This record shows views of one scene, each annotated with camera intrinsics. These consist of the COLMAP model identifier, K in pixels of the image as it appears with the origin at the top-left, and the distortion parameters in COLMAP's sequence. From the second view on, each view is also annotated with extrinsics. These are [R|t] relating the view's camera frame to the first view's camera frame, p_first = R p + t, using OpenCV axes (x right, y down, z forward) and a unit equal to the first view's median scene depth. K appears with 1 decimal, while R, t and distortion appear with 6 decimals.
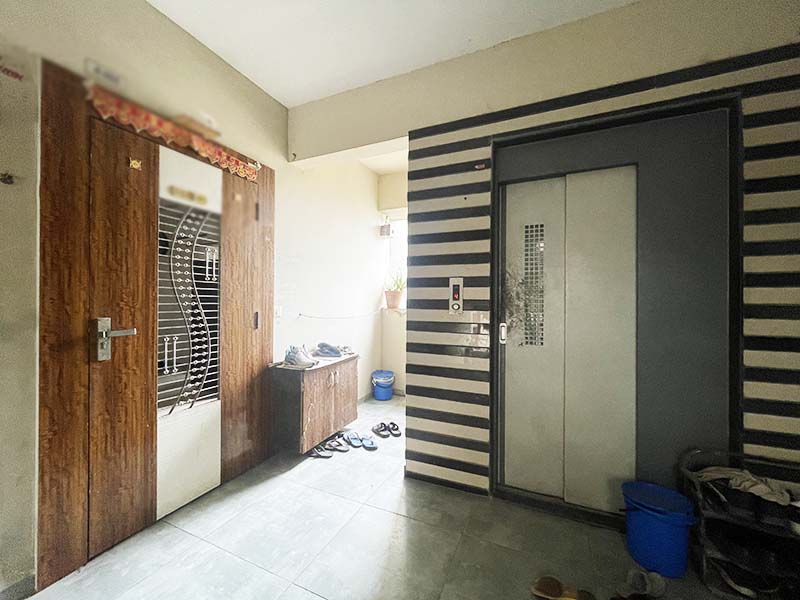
lens RADIAL K [[322.6, 0, 400.0], [0, 322.6, 300.0], [0, 0, 1]] dist [-0.002582, -0.000235]
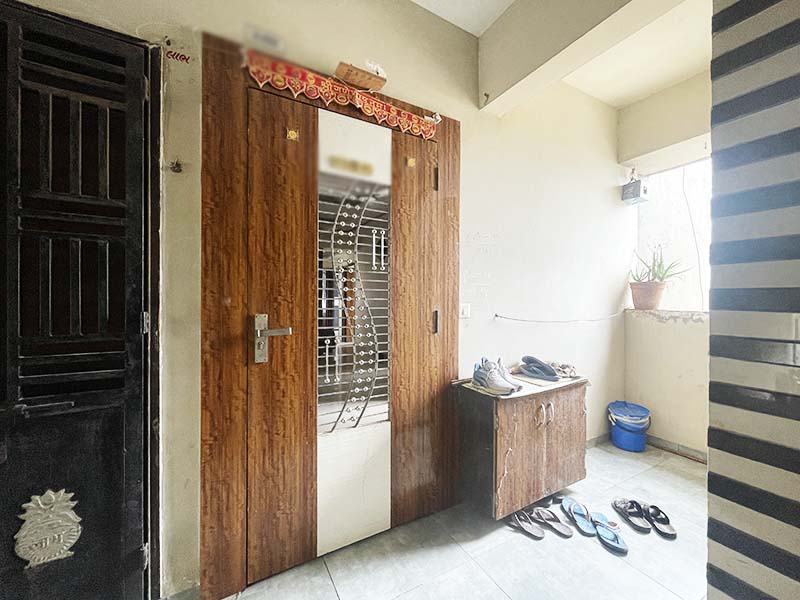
lens RADIAL K [[322.6, 0, 400.0], [0, 322.6, 300.0], [0, 0, 1]] dist [-0.002582, -0.000235]
pose [[0.804523, -0.002067, -0.593918, -0.070783], [0.002296, 0.999997, -0.000370, 0.013626], [0.593917, -0.001066, 0.804526, 0.389720]]
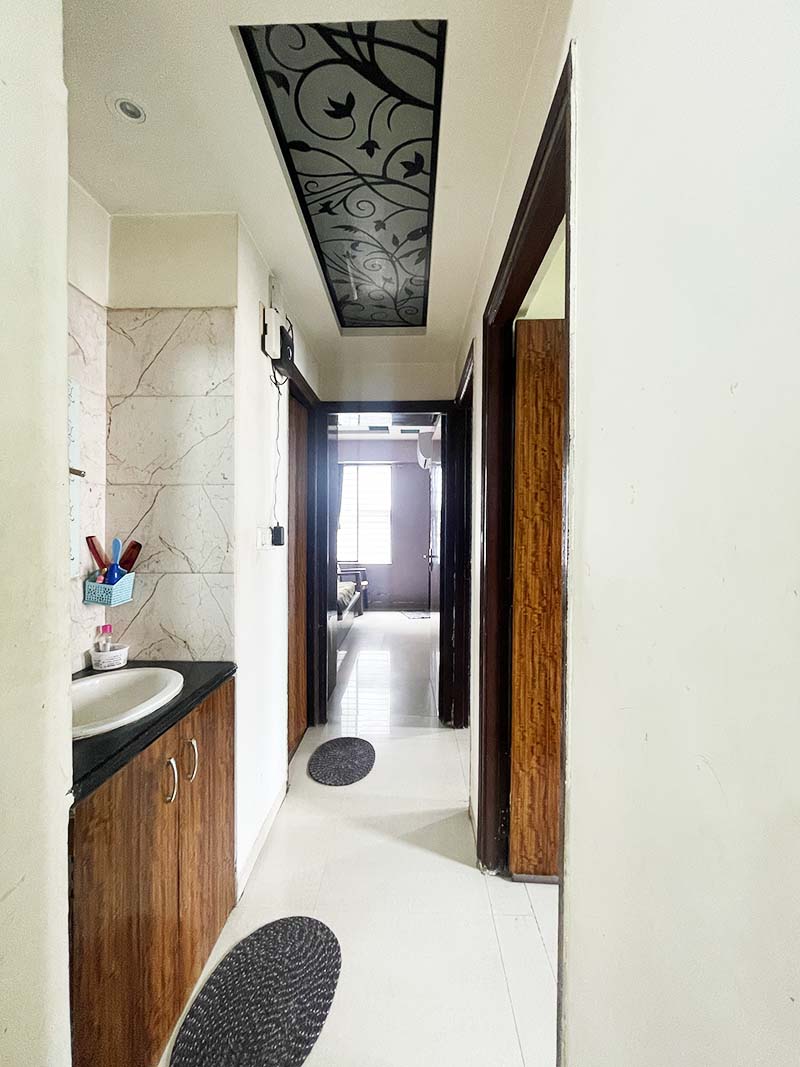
lens RADIAL K [[430.2, 0, 400.0], [0, 430.2, 533.5], [0, 0, 1]] dist [-0.002582, -0.000235]
pose [[-0.438984, 0.012867, -0.898403, 0.116270], [0.002362, -0.999877, -0.015474, 0.158068], [-0.898492, -0.008915, 0.438899, 0.674646]]
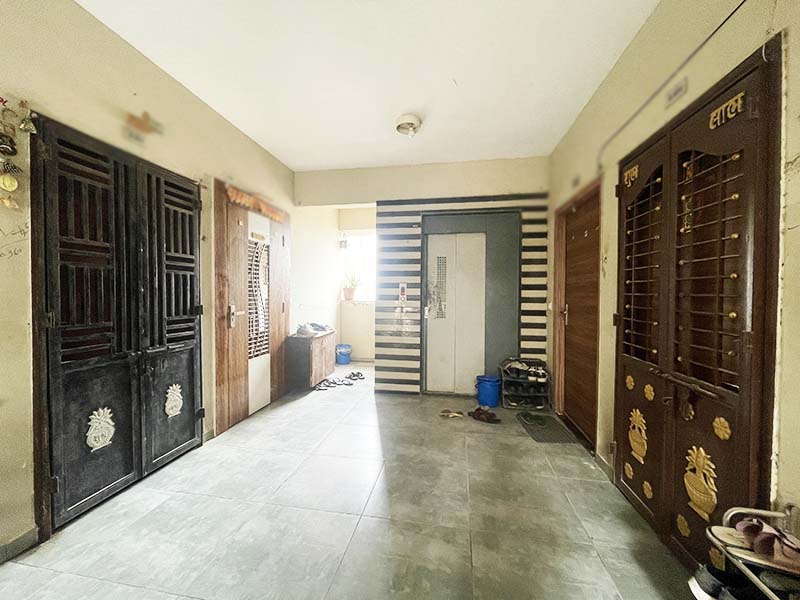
lens RADIAL K [[322.6, 0, 400.0], [0, 322.6, 300.0], [0, 0, 1]] dist [-0.002582, -0.000235]
pose [[0.968631, -0.005587, 0.248441, -0.320667], [-0.000543, 0.999697, 0.024600, -0.019198], [-0.248503, -0.023963, 0.968335, -0.848062]]
